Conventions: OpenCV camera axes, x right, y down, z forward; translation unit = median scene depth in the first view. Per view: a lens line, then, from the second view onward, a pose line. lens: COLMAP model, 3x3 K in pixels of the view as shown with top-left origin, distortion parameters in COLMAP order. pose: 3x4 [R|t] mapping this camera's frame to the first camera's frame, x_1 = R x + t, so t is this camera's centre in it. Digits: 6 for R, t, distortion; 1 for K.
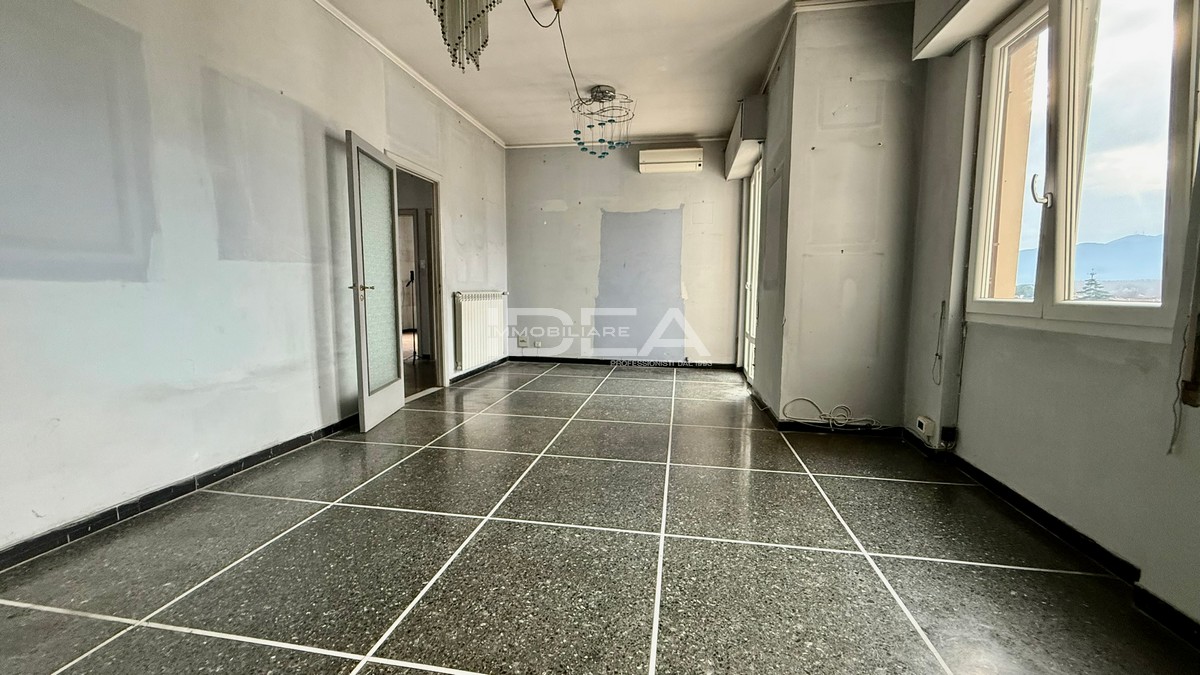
lens RADIAL K [[473.6, 0, 595.1], [0, 473.6, 337.1], [0, 0, 1]] dist [-0.001955, 0.000460]
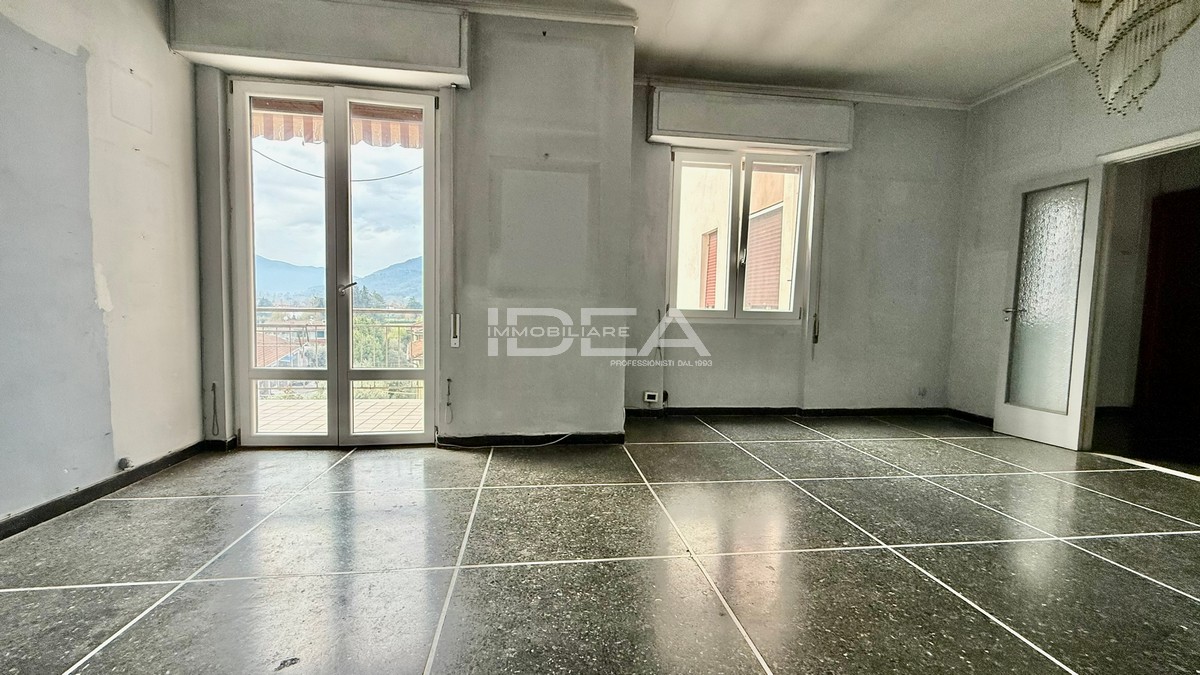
lens RADIAL K [[473.6, 0, 598.3], [0, 473.6, 339.6], [0, 0, 1]] dist [-0.001955, 0.000460]
pose [[-0.301312, -0.073681, 0.950675, -0.716455], [0.070935, 0.992515, 0.099406, -0.164260], [-0.950884, 0.097388, -0.293830, 1.835126]]
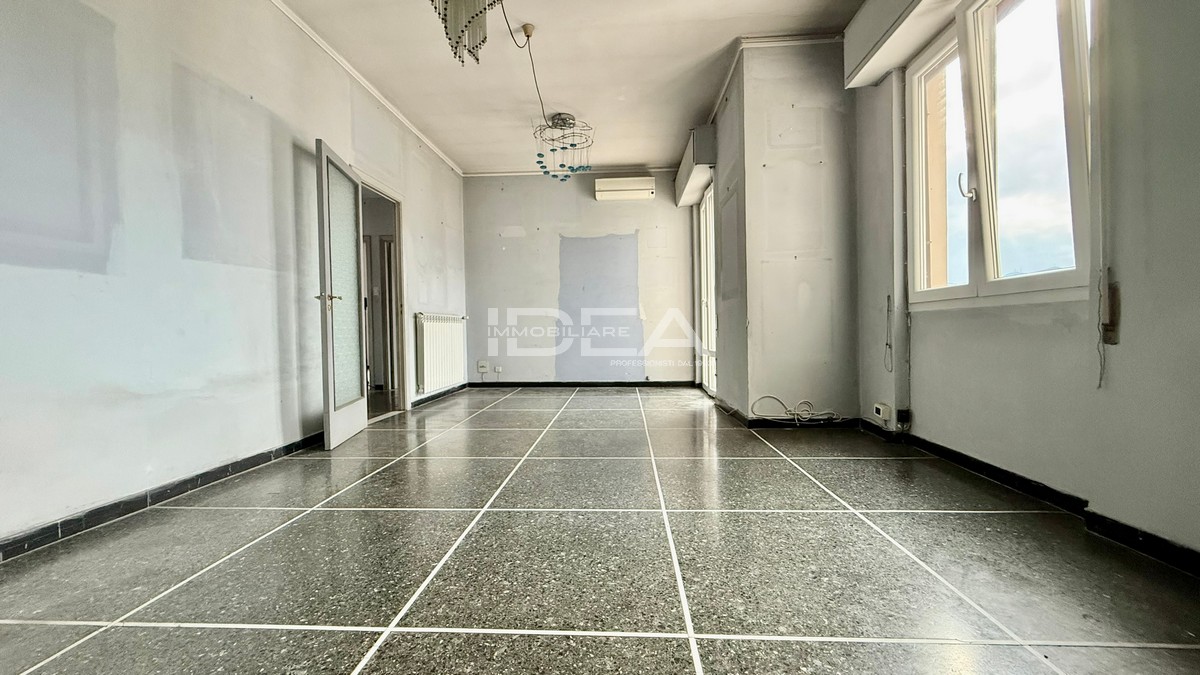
lens RADIAL K [[473.6, 0, 594.6], [0, 473.6, 337.3], [0, 0, 1]] dist [-0.001955, 0.000460]
pose [[0.992946, -0.025024, 0.115896, -0.090598], [0.034859, 0.995887, -0.083629, 0.101512], [-0.113327, 0.087080, 0.989734, -0.015224]]
